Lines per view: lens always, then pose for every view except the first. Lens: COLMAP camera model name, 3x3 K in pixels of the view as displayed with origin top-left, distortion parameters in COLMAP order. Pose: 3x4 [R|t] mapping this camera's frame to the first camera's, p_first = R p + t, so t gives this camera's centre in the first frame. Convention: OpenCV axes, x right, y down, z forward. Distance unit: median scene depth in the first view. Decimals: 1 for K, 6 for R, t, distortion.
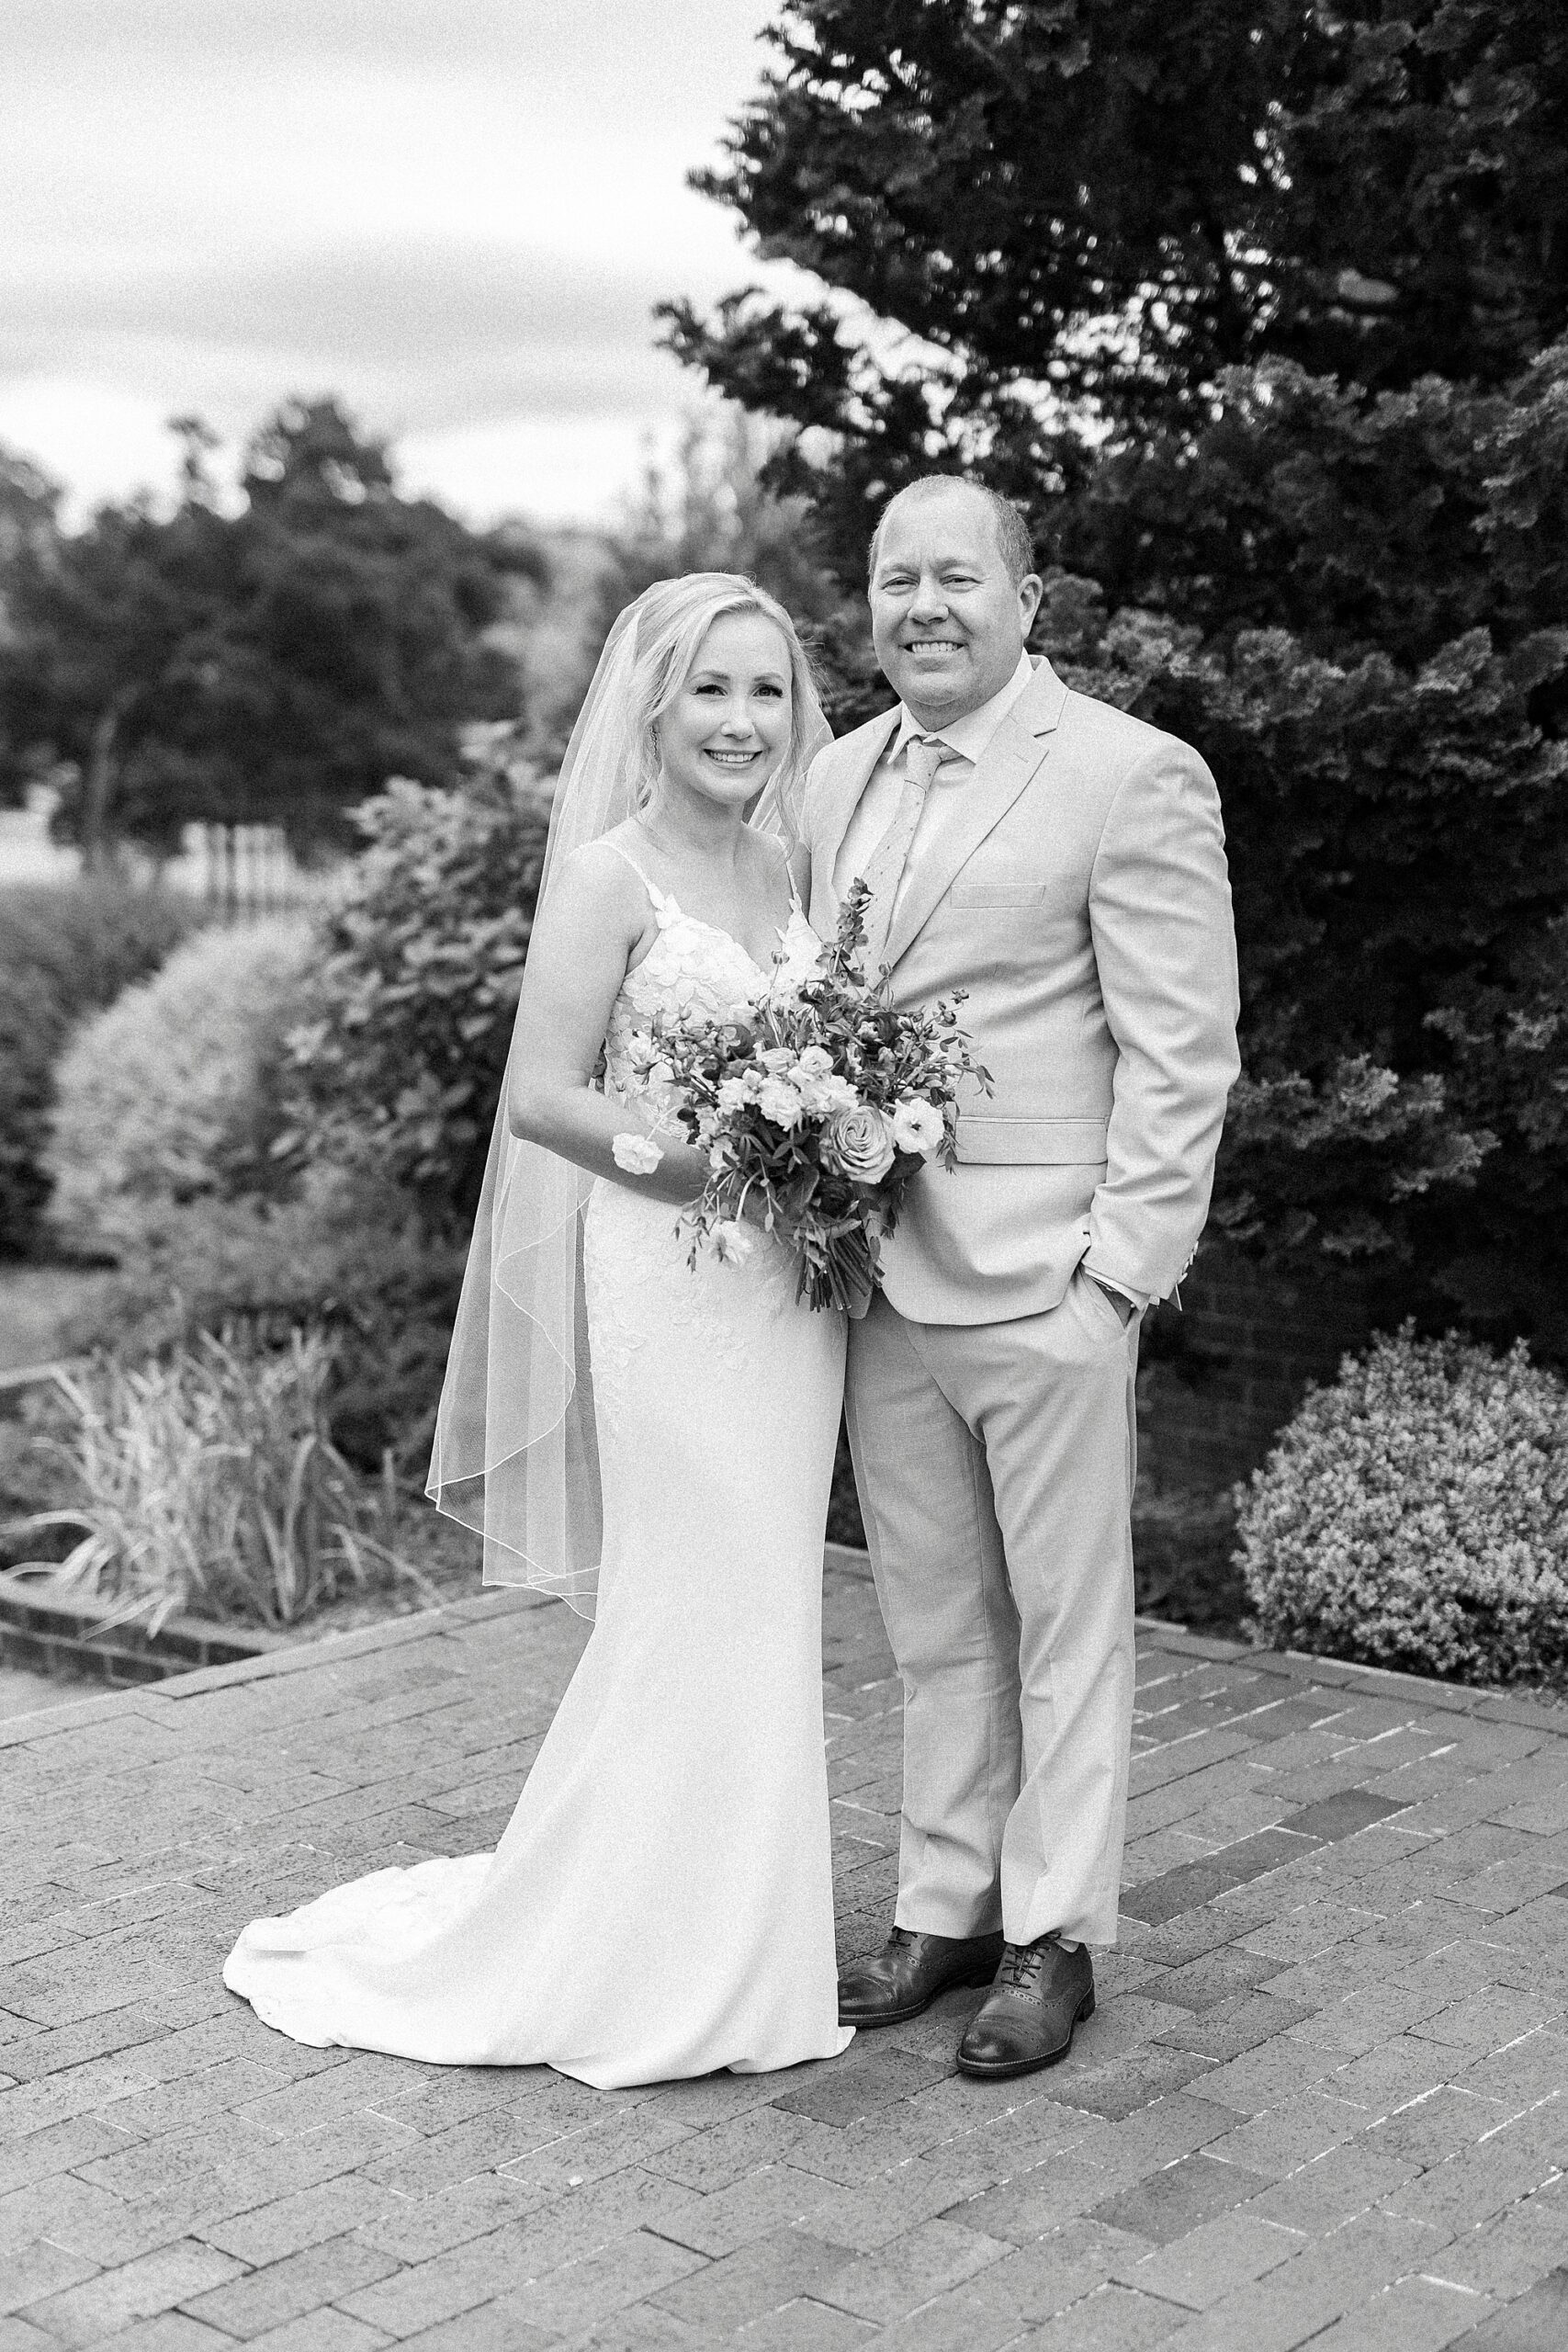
lens RADIAL K [[3266.3, 0, 784.0], [0, 3266.3, 1176.0], [0, 0, 1]] dist [-0.003388, 0.015842]
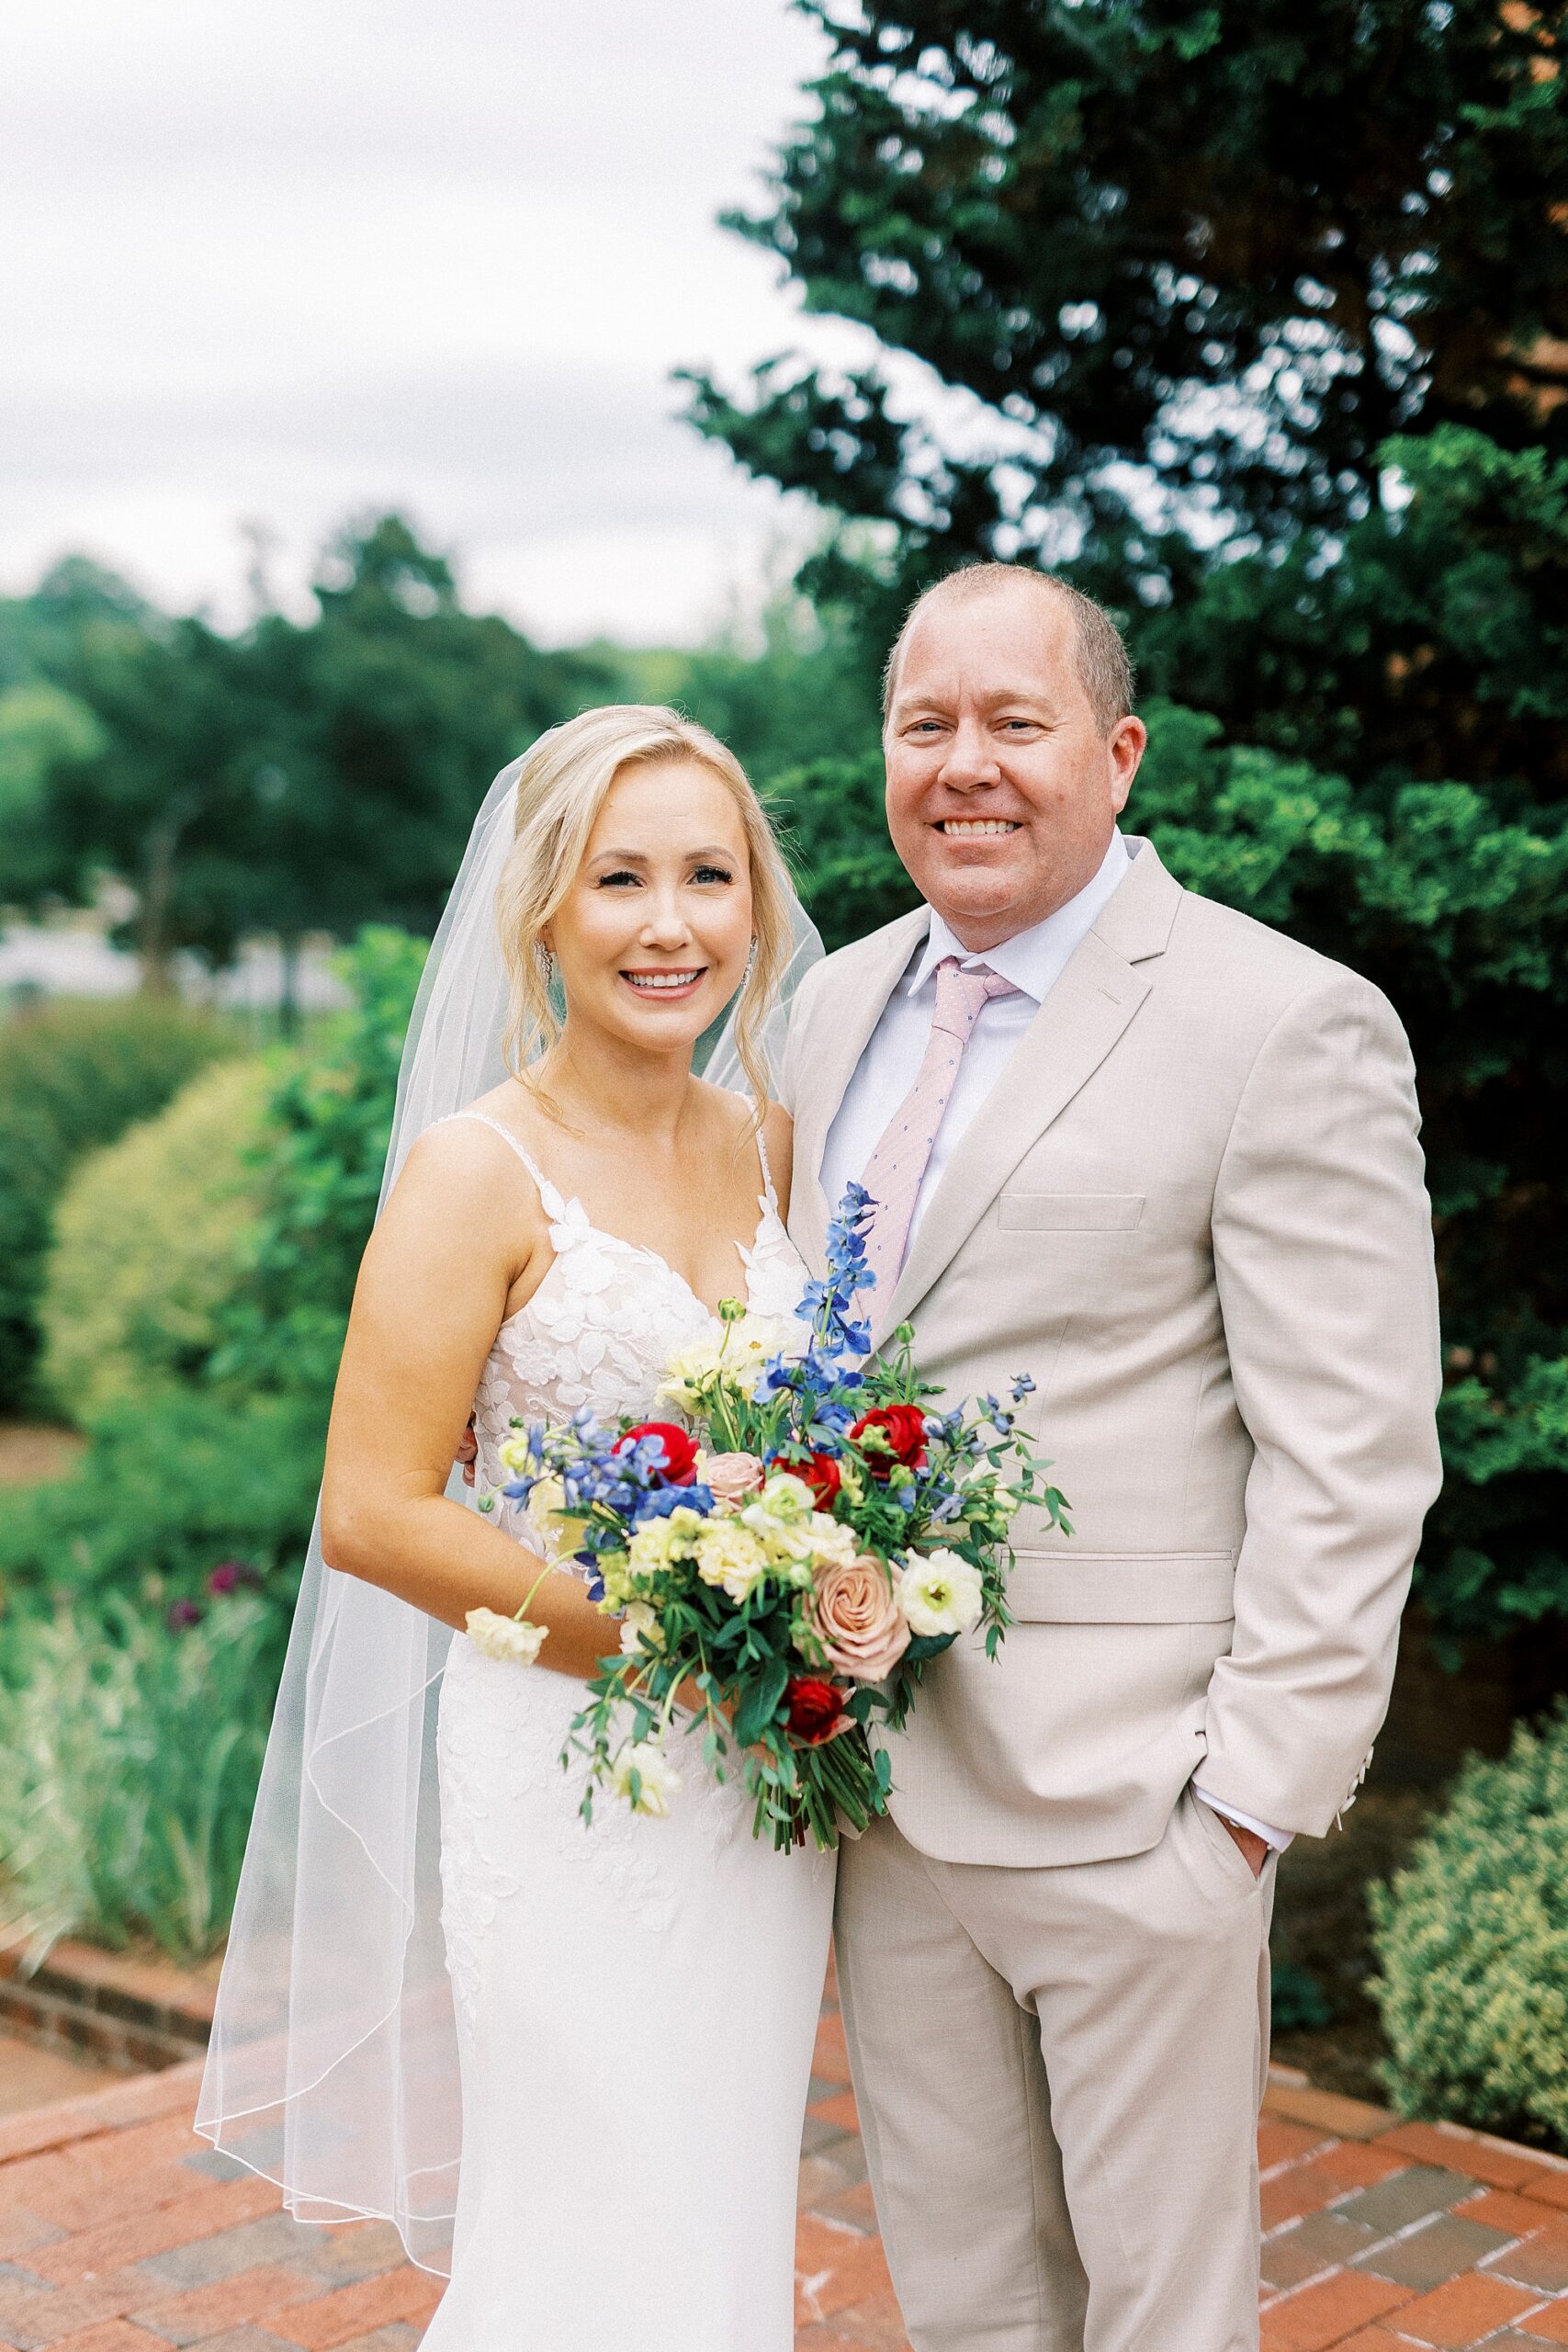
lens RADIAL K [[3266.3, 0, 784.0], [0, 3266.3, 1176.0], [0, 0, 1]] dist [-0.003388, 0.015842]
pose [[0.999479, 0.020643, -0.024817, 0.015475], [-0.021481, 0.999192, -0.033962, -0.044122], [0.024095, 0.034477, 0.999115, 0.224125]]
